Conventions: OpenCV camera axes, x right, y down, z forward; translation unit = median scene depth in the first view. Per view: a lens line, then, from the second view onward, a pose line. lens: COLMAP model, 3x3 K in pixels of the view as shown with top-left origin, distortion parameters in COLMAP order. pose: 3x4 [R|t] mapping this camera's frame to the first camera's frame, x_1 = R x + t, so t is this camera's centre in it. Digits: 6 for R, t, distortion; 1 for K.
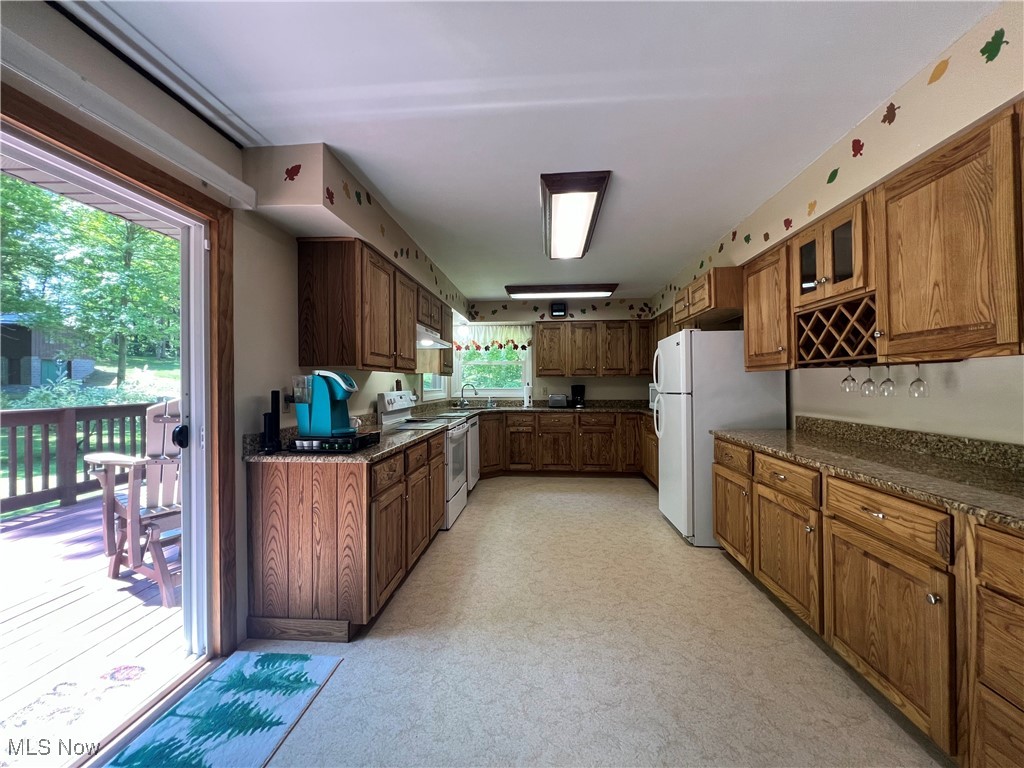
lens RADIAL K [[409.9, 0, 512.4], [0, 409.9, 382.4], [0, 0, 1]] dist [-0.001660, 0.000819]
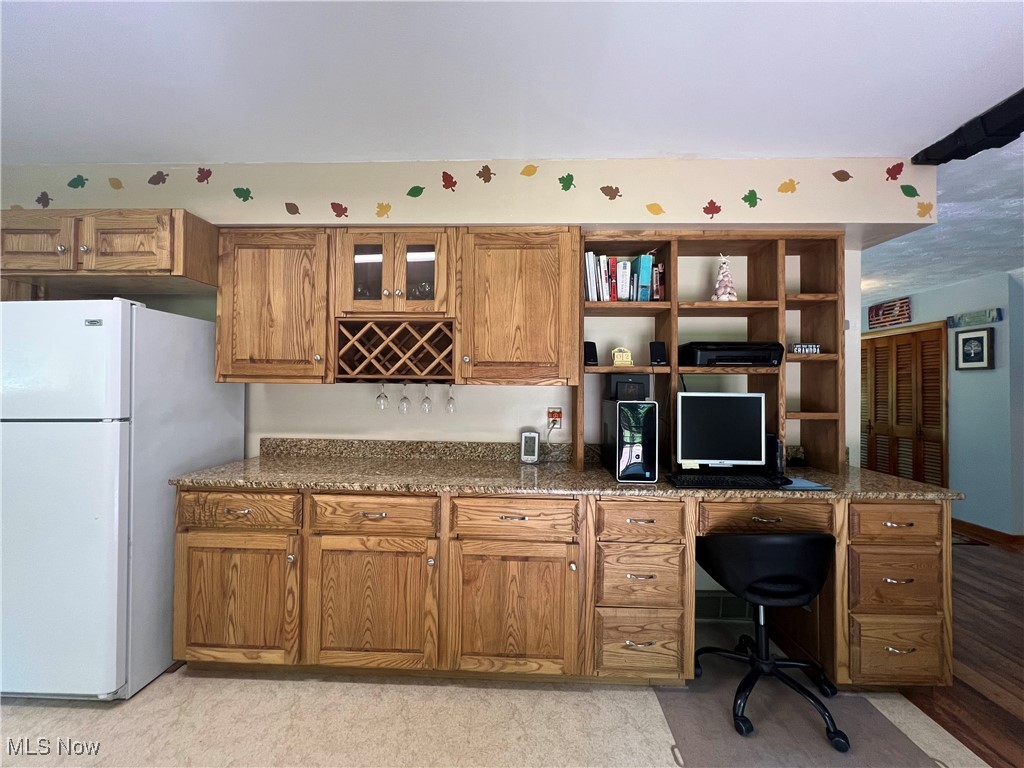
lens RADIAL K [[409.9, 0, 512.4], [0, 409.9, 382.4], [0, 0, 1]] dist [-0.001660, 0.000819]
pose [[-0.048295, 0.020628, 0.998620, -0.200895], [-0.015171, 0.999656, -0.021383, -0.027433], [-0.998718, -0.016183, -0.047966, 0.800447]]
